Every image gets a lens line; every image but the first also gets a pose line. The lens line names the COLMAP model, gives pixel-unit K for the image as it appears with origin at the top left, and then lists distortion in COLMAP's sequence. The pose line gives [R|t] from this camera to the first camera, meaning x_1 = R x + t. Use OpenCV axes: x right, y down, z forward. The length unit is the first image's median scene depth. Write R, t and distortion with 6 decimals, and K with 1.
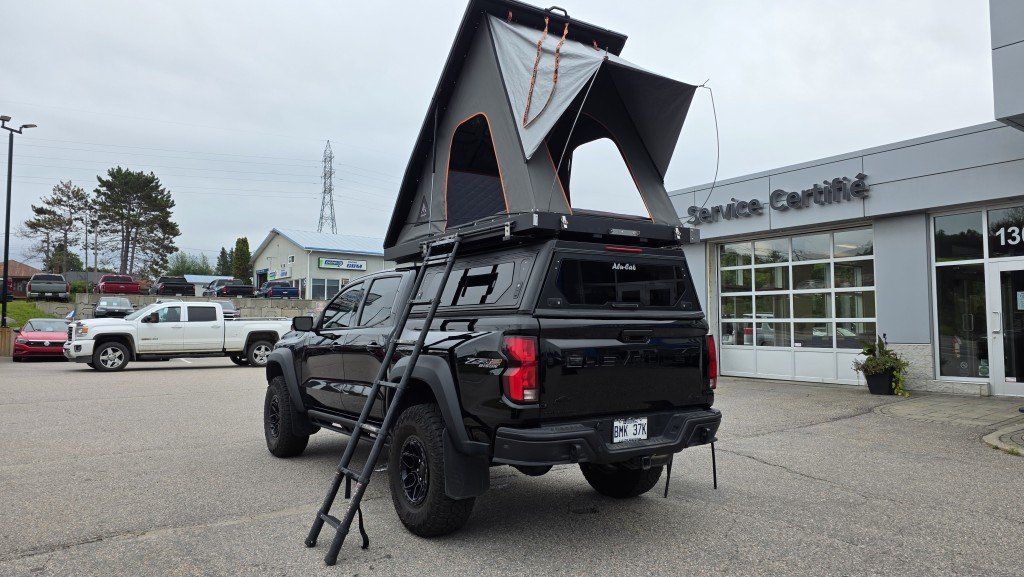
lens RADIAL K [[686.4, 0, 512.3], [0, 686.4, 278.6], [0, 0, 1]] dist [0.058288, -0.049159]
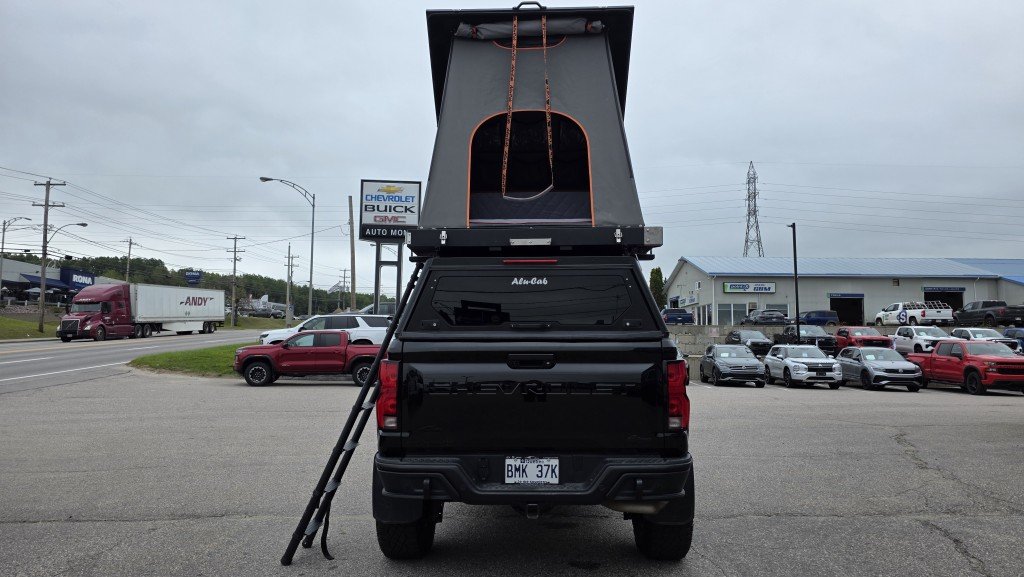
lens RADIAL K [[686.4, 0, 510.4], [0, 686.4, 292.0], [0, 0, 1]] dist [0.058288, -0.049159]
pose [[0.810822, -0.050928, -0.583074, 0.261326], [0.040431, 0.998701, -0.031007, 0.008871], [0.583895, 0.001567, 0.811827, 0.113081]]
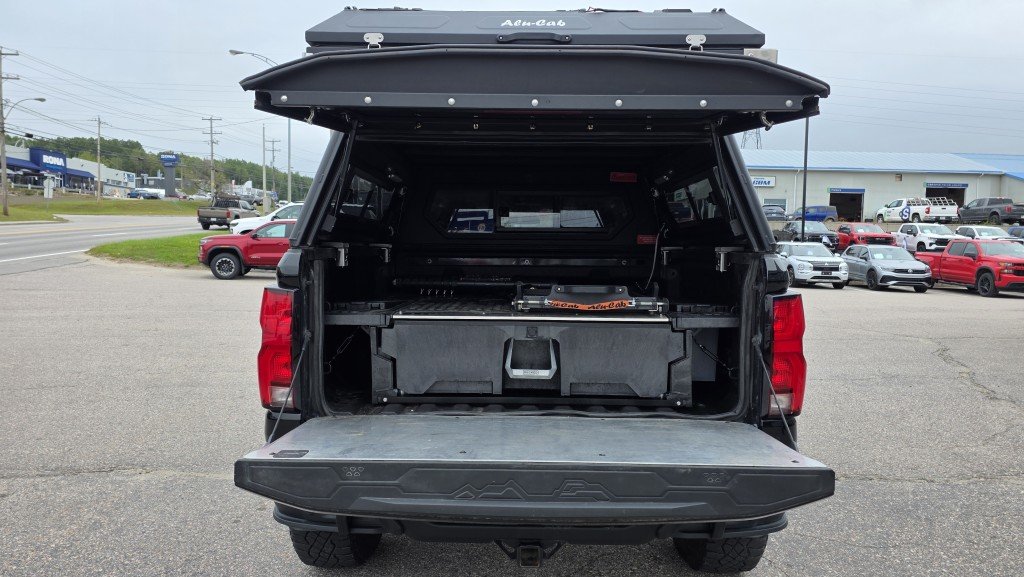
lens RADIAL K [[686.4, 0, 516.8], [0, 686.4, 291.1], [0, 0, 1]] dist [0.058288, -0.049159]
pose [[0.824222, 0.050429, -0.564018, 0.173297], [0.025016, 0.991812, 0.125235, 0.008231], [0.565715, -0.117331, 0.816211, 0.238191]]
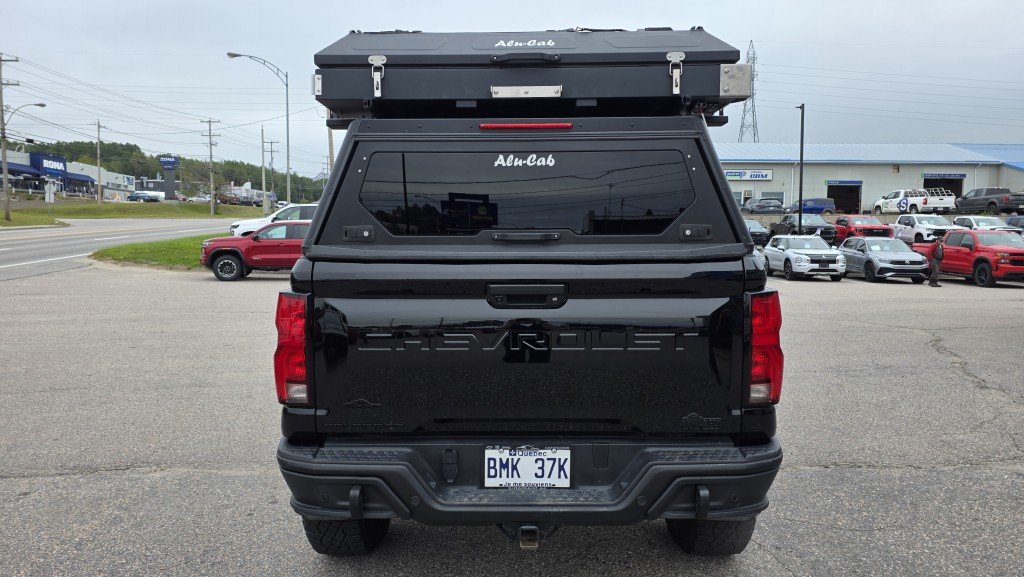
lens RADIAL K [[686.4, 0, 512.9], [0, 686.4, 285.5], [0, 0, 1]] dist [0.058288, -0.049159]
pose [[0.822107, 0.036133, -0.568186, 0.182477], [0.040535, 0.991737, 0.121717, 0.005092], [0.567889, -0.123096, 0.813849, 0.226577]]
